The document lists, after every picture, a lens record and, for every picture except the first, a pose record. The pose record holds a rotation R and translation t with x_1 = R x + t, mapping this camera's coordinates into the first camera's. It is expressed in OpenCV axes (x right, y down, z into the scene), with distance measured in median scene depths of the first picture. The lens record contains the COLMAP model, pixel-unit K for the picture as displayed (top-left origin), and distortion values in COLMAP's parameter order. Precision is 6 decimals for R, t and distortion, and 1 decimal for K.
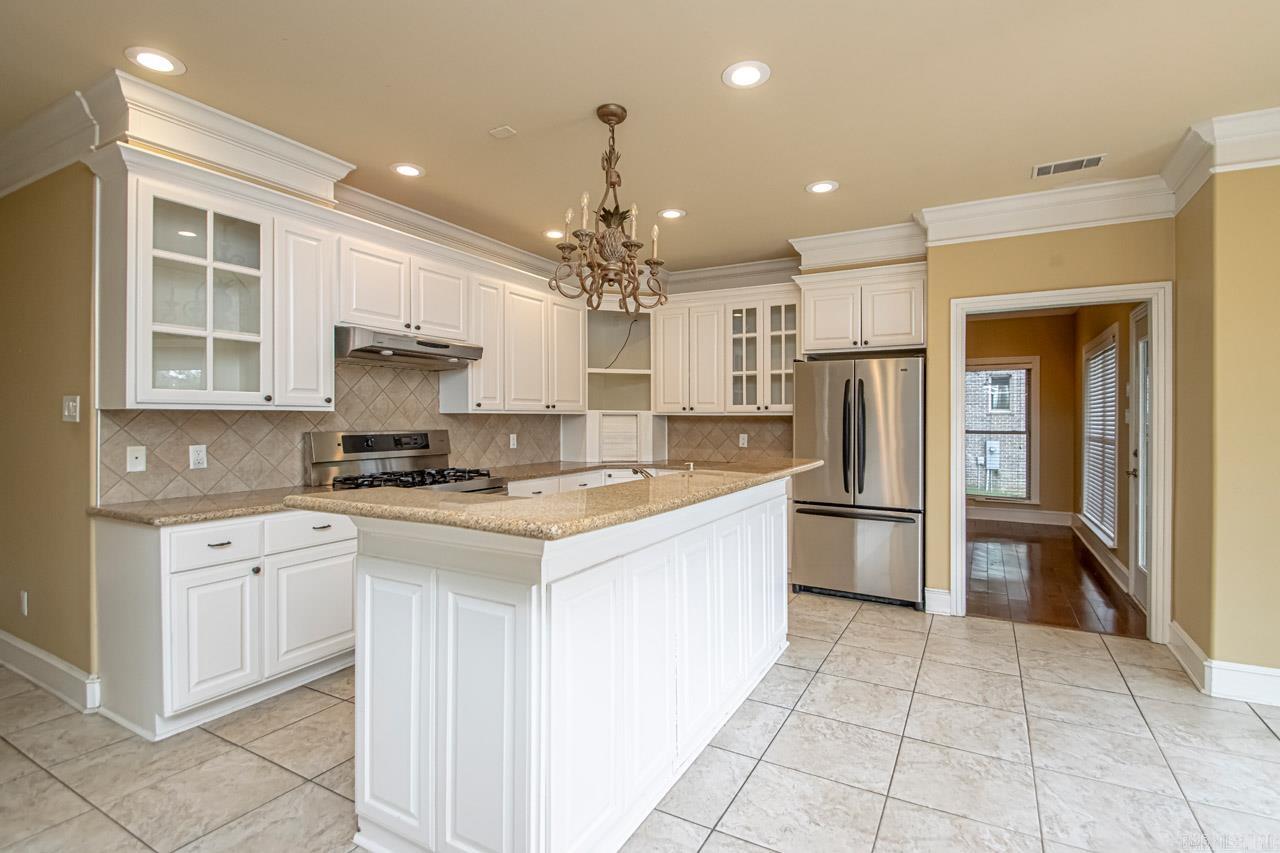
lens RADIAL K [[603.0, 0, 656.5], [0, 603.0, 417.6], [0, 0, 1]] dist [0.001100, -0.007923]
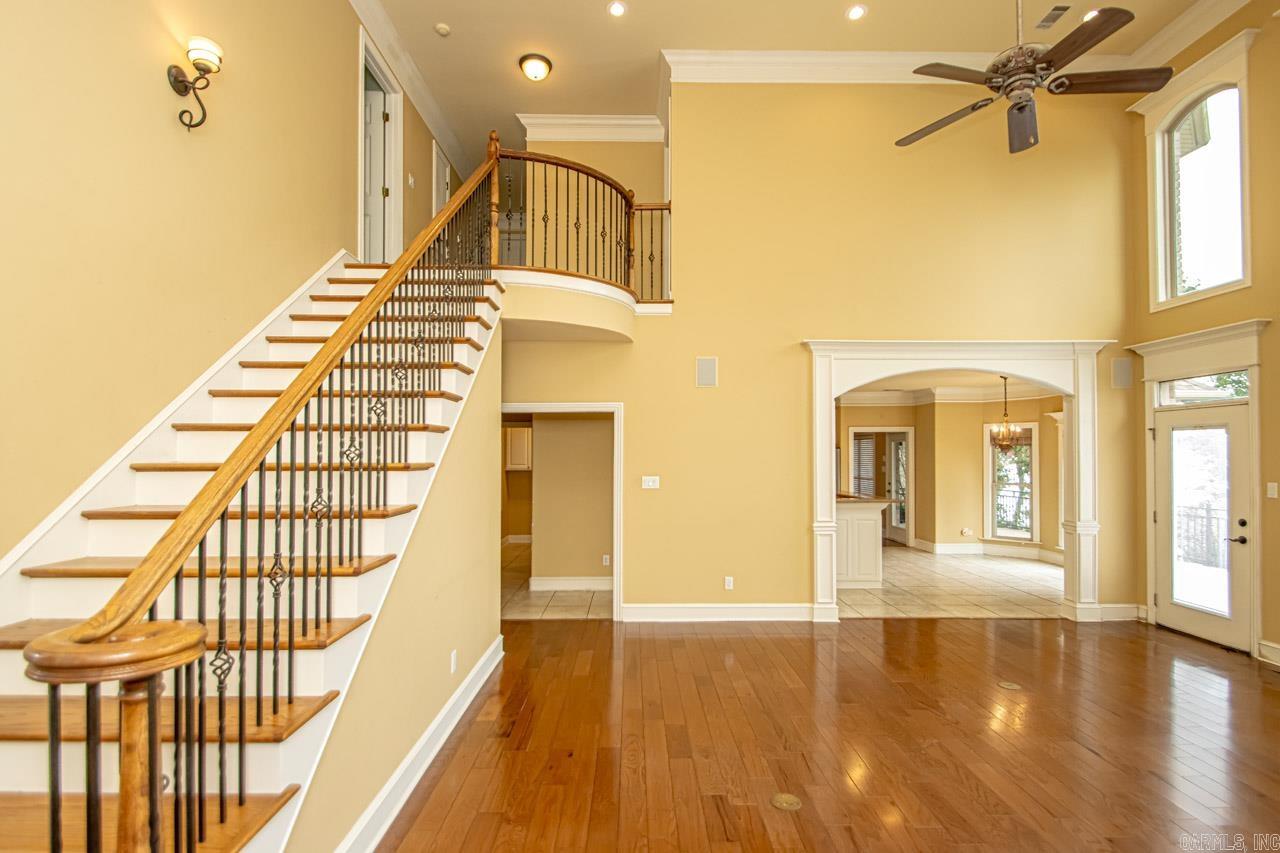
lens RADIAL K [[590.1, 0, 643.6], [0, 590.1, 438.7], [0, 0, 1]] dist [0.000981, -0.013012]
pose [[0.870393, 0.006392, 0.492316, -1.769216], [0.007873, 0.999607, -0.026899, -0.090156], [-0.492294, 0.027289, 0.870001, -0.907718]]
